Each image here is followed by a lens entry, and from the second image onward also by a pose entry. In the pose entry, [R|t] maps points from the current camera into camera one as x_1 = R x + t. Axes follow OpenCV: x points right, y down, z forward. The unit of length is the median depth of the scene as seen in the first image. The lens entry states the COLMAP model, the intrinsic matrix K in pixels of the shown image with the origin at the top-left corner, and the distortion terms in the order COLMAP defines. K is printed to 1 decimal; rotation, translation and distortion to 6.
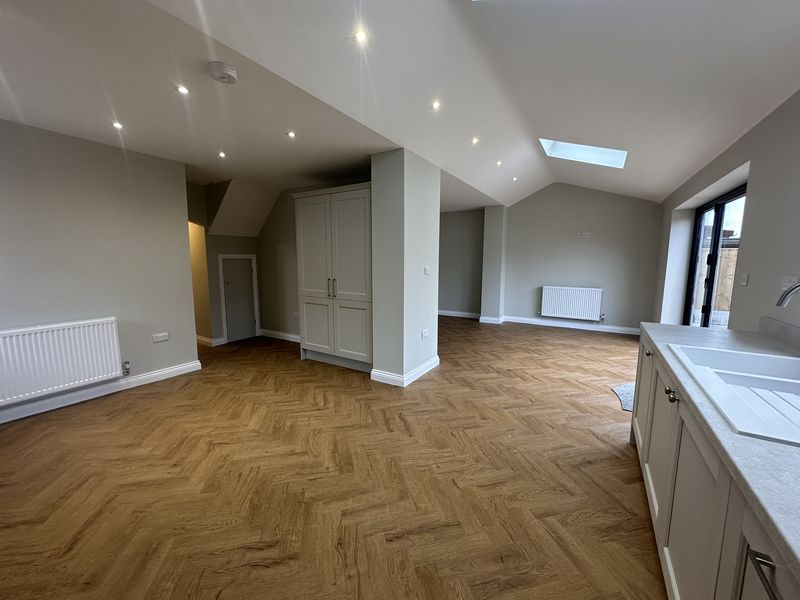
lens RADIAL K [[316.8, 0, 399.0], [0, 316.8, 297.4], [0, 0, 1]] dist [-0.004227, 0.000710]
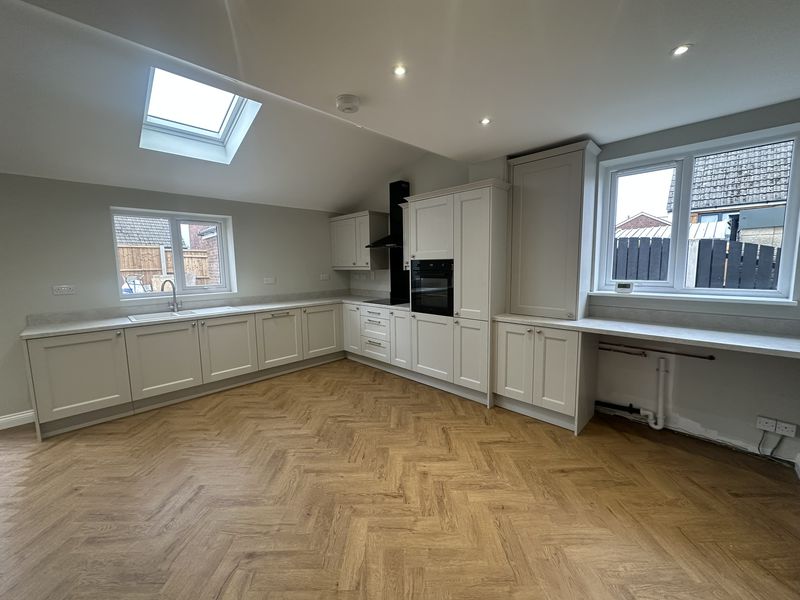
lens RADIAL K [[316.8, 0, 401.5], [0, 316.8, 298.3], [0, 0, 1]] dist [-0.004227, 0.000710]
pose [[-0.975517, -0.011657, 0.219613, -0.801482], [0.039221, 0.973364, 0.225885, -0.250980], [-0.216397, 0.228968, -0.949077, 1.754688]]
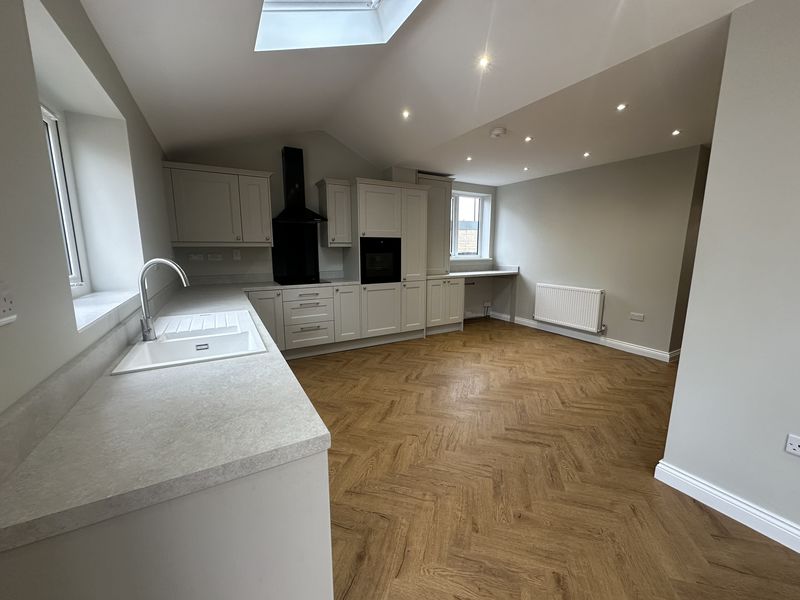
lens RADIAL K [[316.8, 0, 398.0], [0, 316.8, 297.8], [0, 0, 1]] dist [-0.004227, 0.000710]
pose [[-0.476318, 0.136433, -0.868624, 1.011370], [-0.107279, 0.971491, 0.211417, -0.139126], [0.872704, 0.193887, -0.448102, 1.196858]]
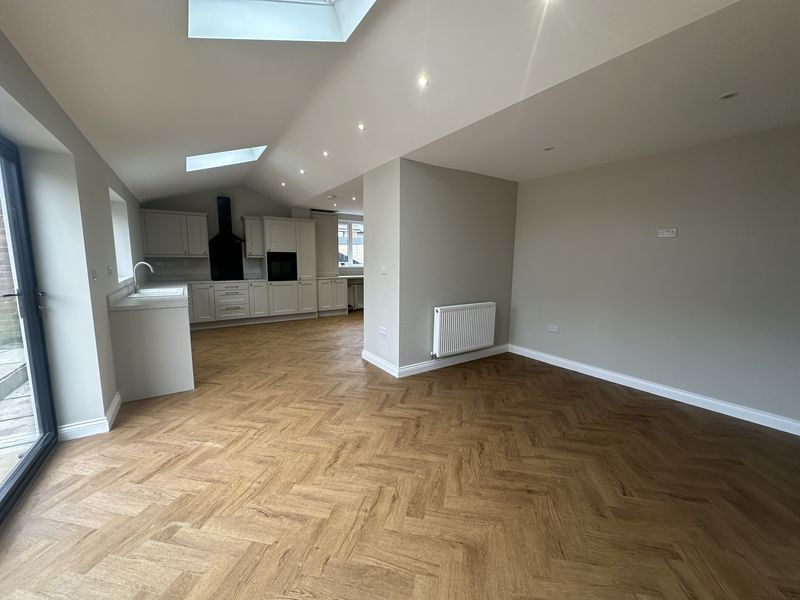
lens RADIAL K [[316.8, 0, 396.1], [0, 316.8, 299.2], [0, 0, 1]] dist [-0.004227, 0.000710]
pose [[-0.416559, 0.113394, -0.902009, 1.663794], [-0.118478, 0.976957, 0.177531, -0.299934], [0.901356, 0.180820, -0.393525, 2.408113]]
